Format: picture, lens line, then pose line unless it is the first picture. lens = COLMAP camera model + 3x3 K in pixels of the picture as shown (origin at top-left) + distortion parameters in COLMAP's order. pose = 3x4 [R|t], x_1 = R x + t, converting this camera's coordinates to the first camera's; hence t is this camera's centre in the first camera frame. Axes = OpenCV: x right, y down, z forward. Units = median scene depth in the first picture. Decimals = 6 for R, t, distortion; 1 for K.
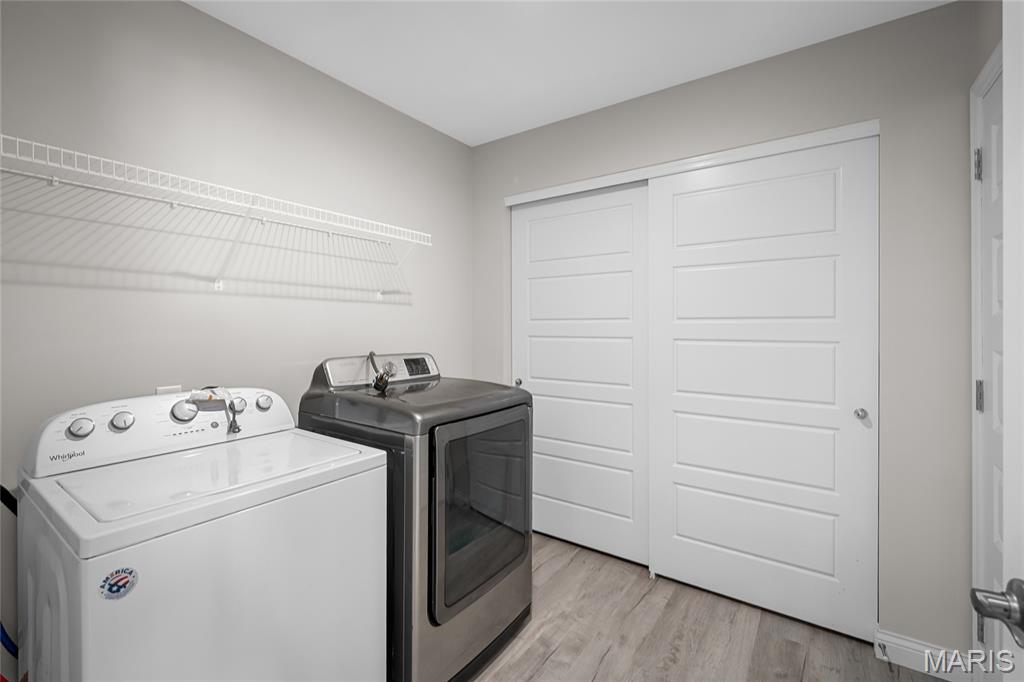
lens RADIAL K [[438.4, 0, 517.9], [0, 438.4, 332.8], [0, 0, 1]] dist [-0.001776, -0.001096]
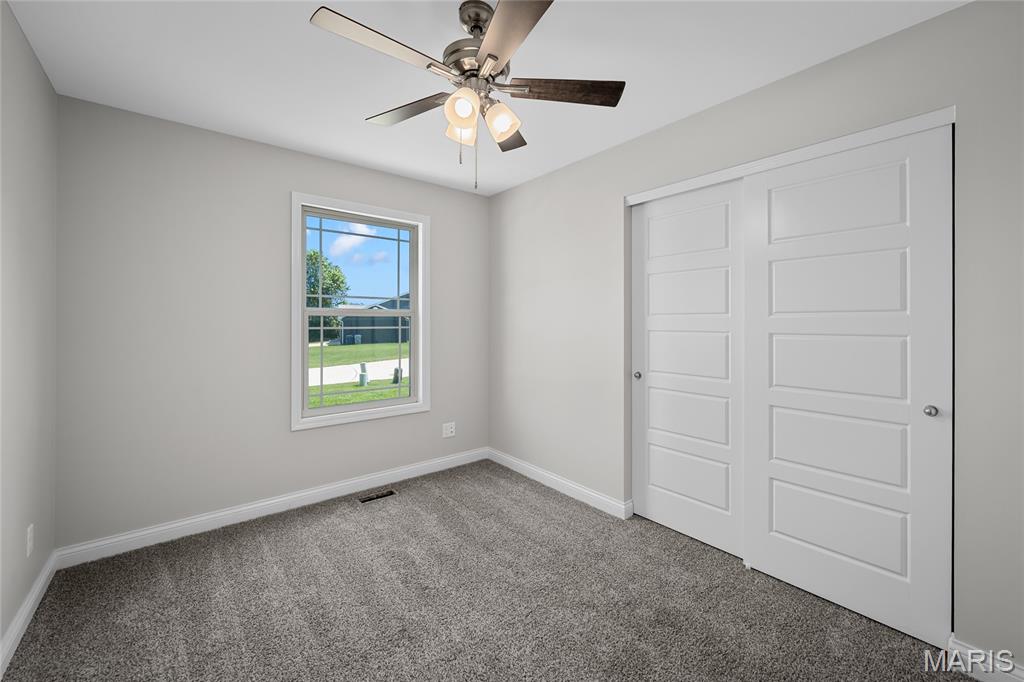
lens RADIAL K [[409.0, 0, 530.4], [0, 409.0, 315.4], [0, 0, 1]] dist [0.002302, 0.000642]
pose [[0.966945, -0.002576, -0.254971, 0.121925], [-0.004427, 0.999629, -0.026888, 0.002569], [0.254946, 0.027128, 0.966575, -0.087185]]
